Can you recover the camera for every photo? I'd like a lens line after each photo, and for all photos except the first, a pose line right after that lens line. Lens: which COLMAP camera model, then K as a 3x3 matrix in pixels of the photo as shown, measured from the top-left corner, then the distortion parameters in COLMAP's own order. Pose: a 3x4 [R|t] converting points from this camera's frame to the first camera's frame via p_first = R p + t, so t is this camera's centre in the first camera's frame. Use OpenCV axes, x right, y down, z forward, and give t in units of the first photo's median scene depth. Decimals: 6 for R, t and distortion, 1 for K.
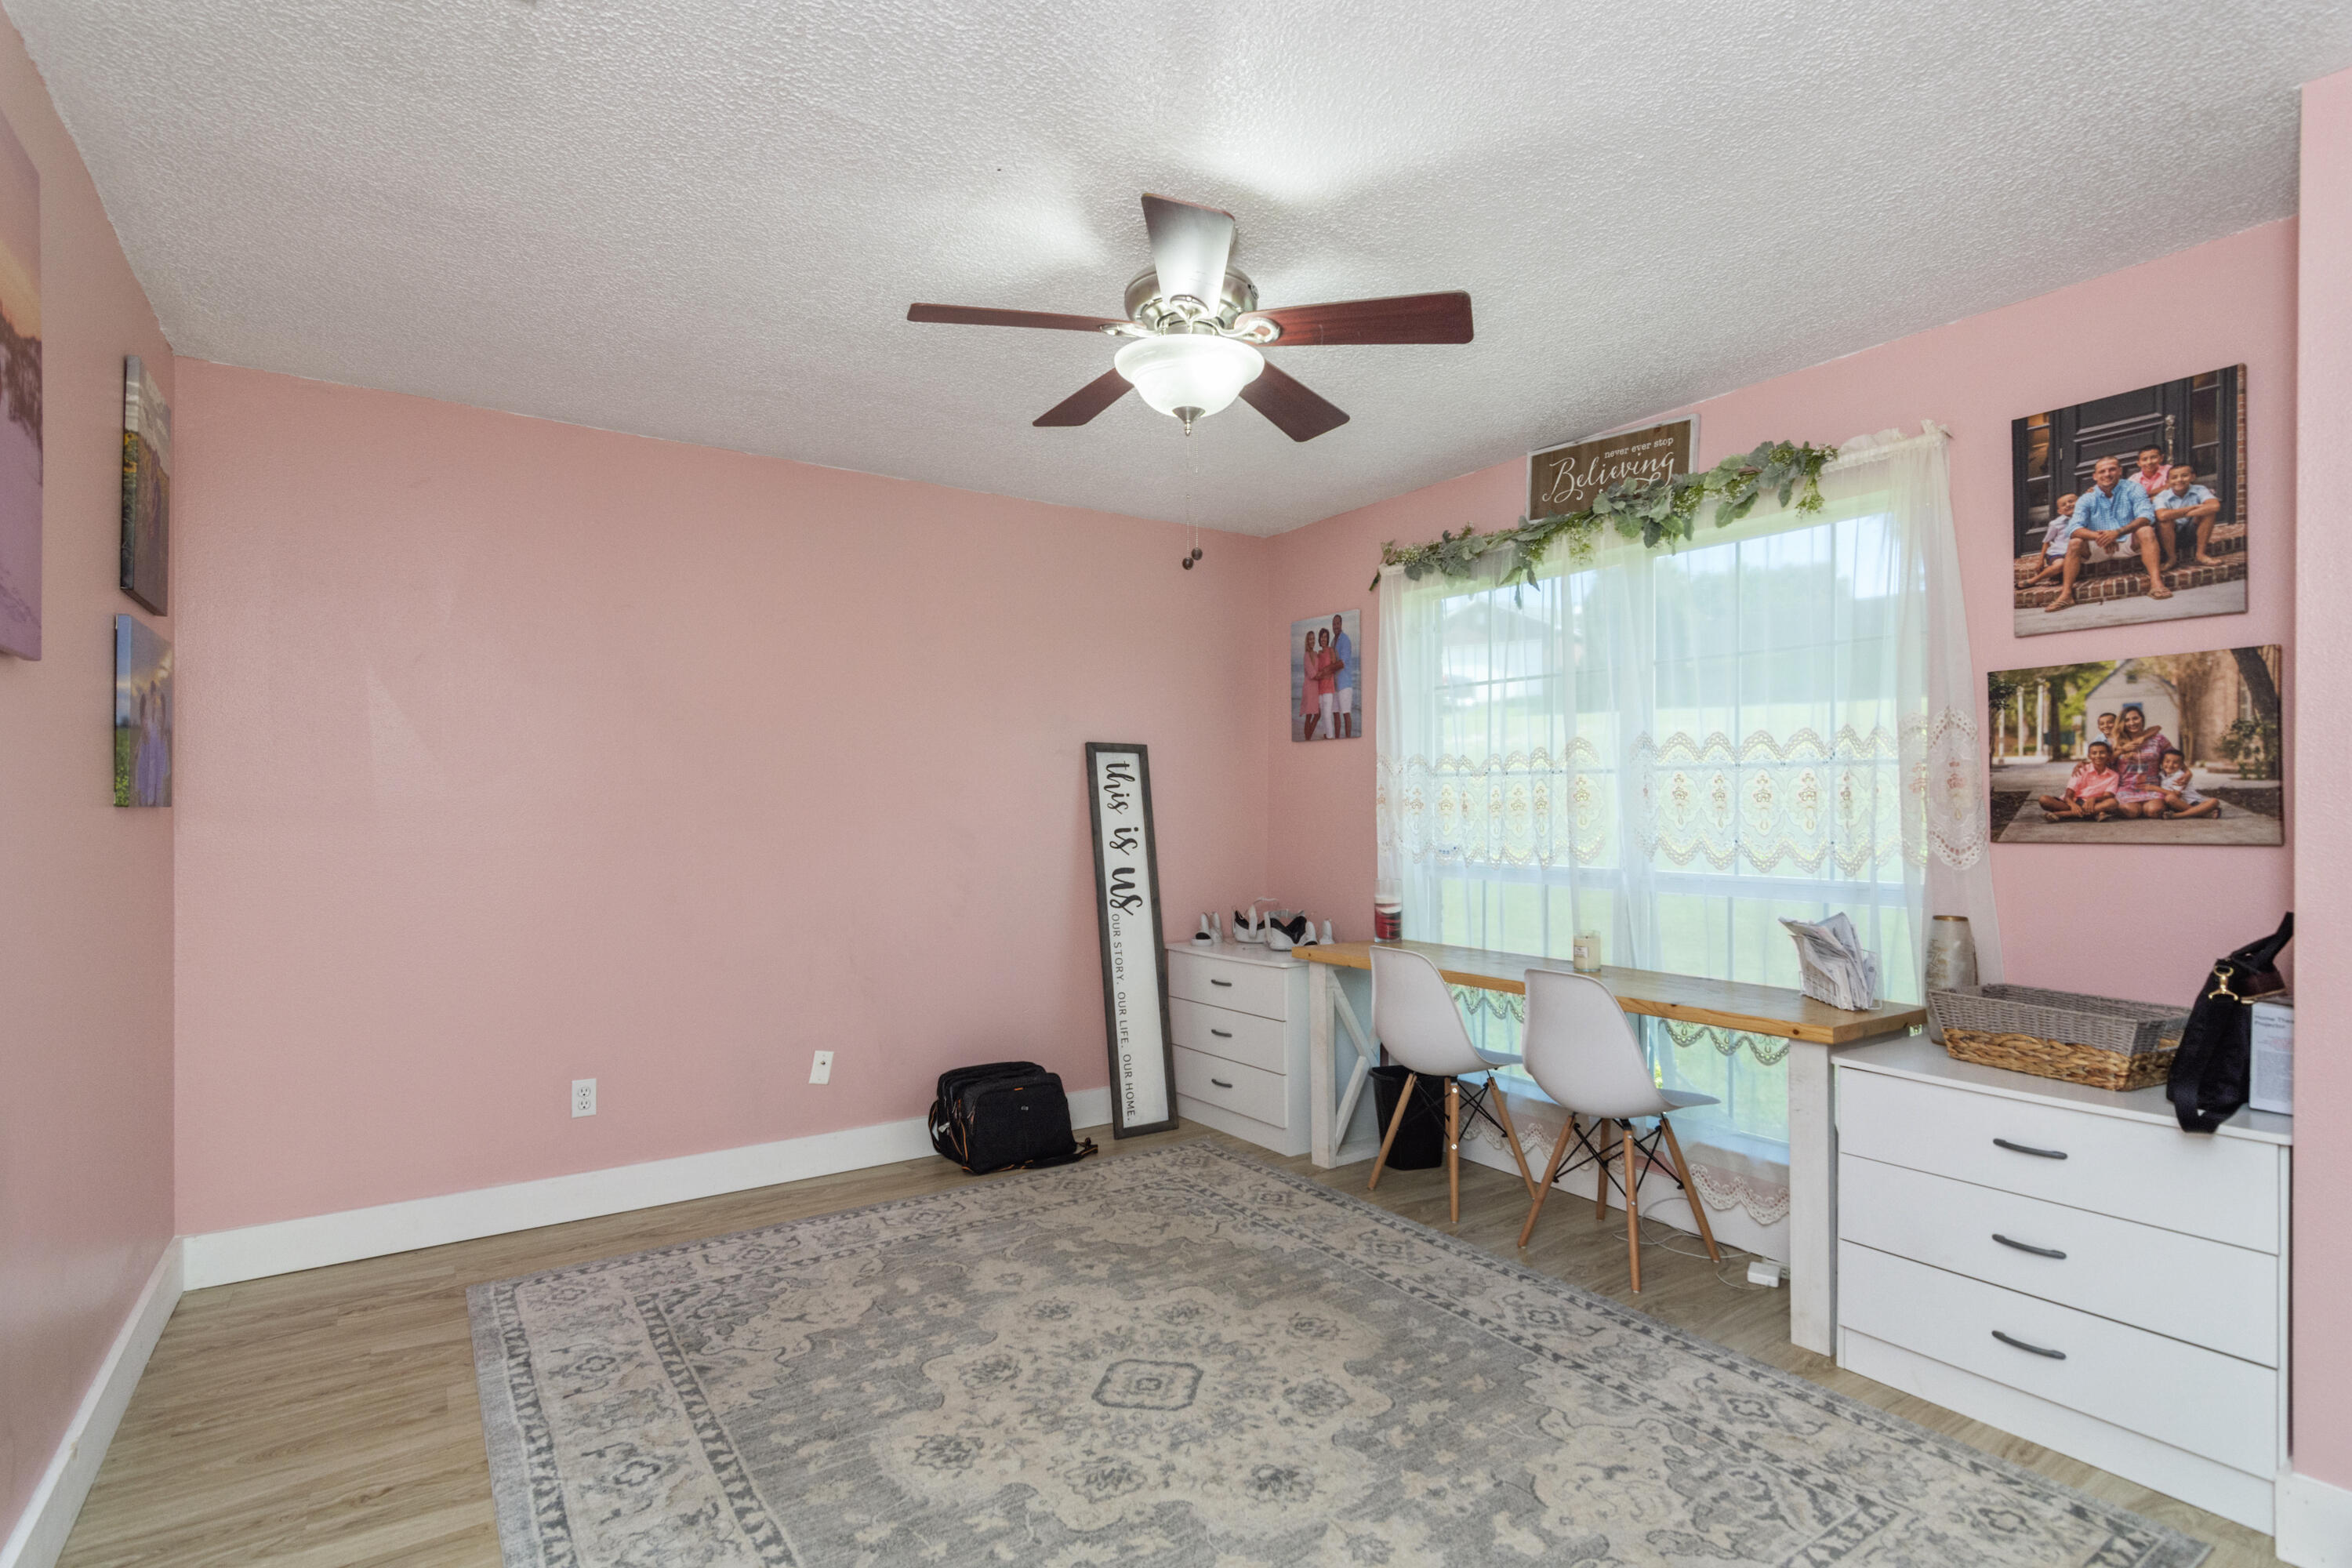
lens RADIAL K [[1133.6, 0, 1149.9], [0, 1133.6, 777.6], [0, 0, 1]] dist [-0.002402, 0.000662]
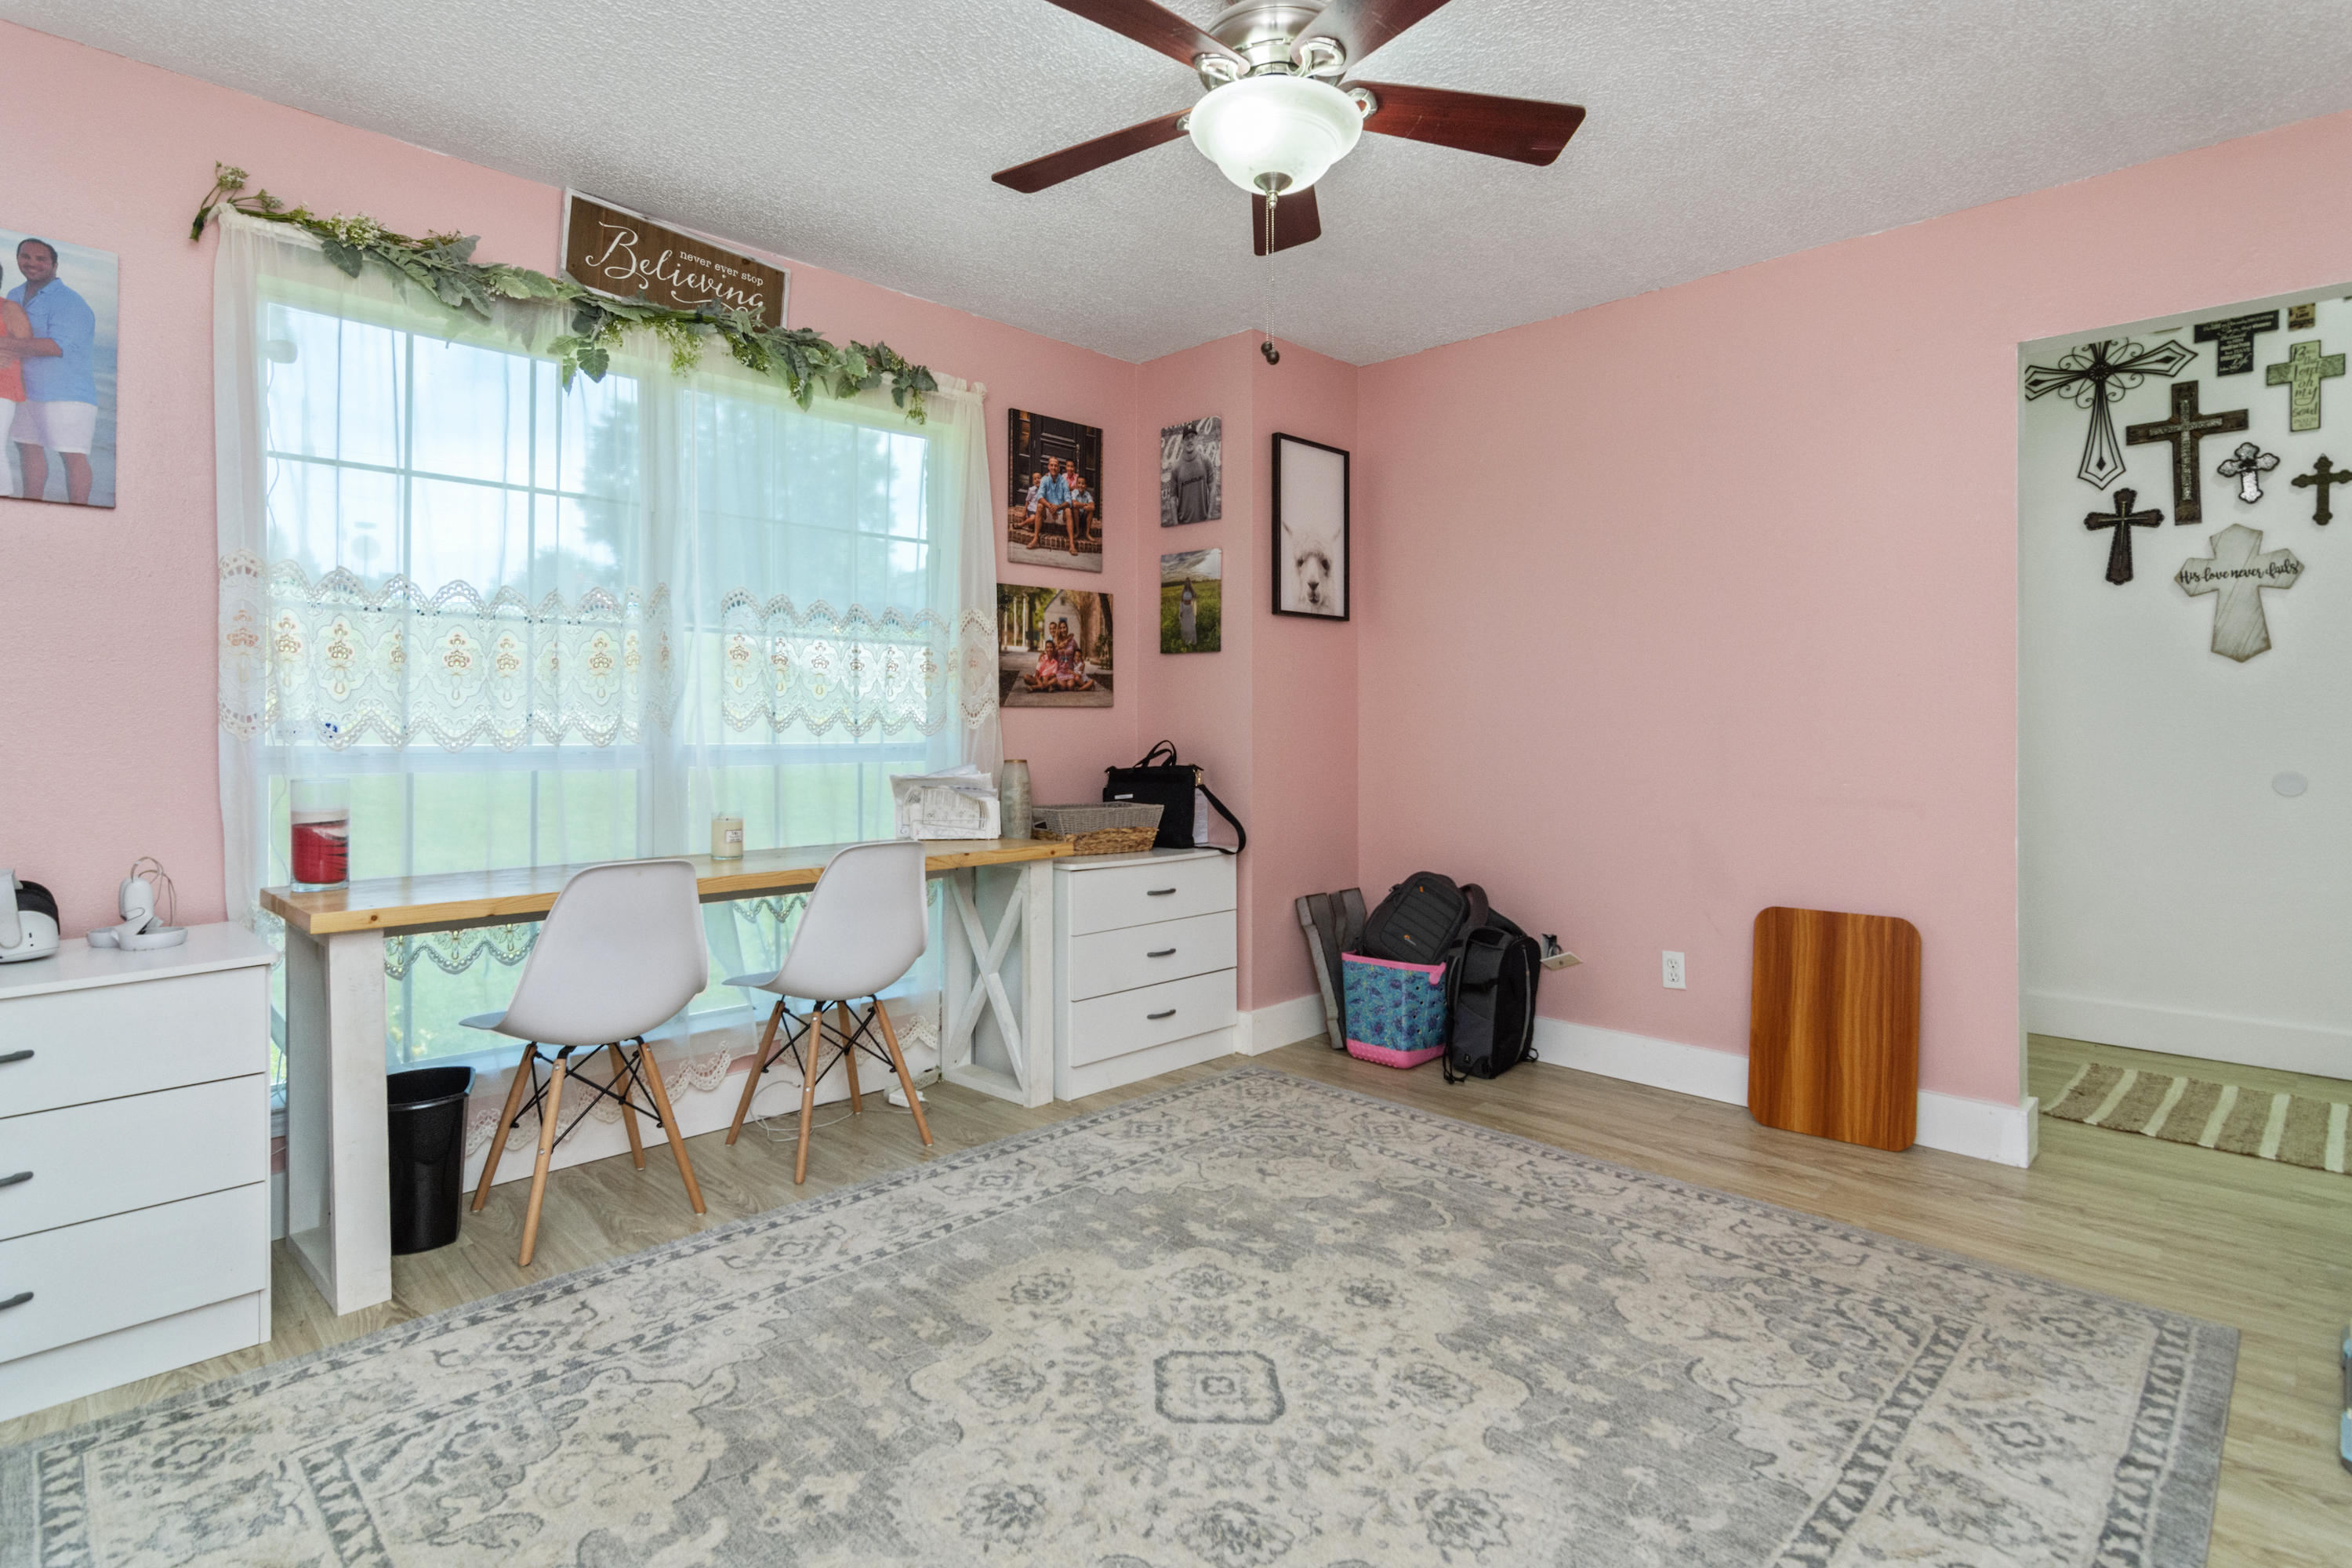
lens RADIAL K [[1180.0, 0, 1177.5], [0, 1180.0, 699.3], [0, 0, 1]] dist [0.000806, 0.000786]
pose [[-0.204400, 0.022662, 0.978625, -0.737502], [-0.028306, 0.999177, -0.029050, 0.087161], [-0.978478, -0.033639, -0.203590, 1.124249]]
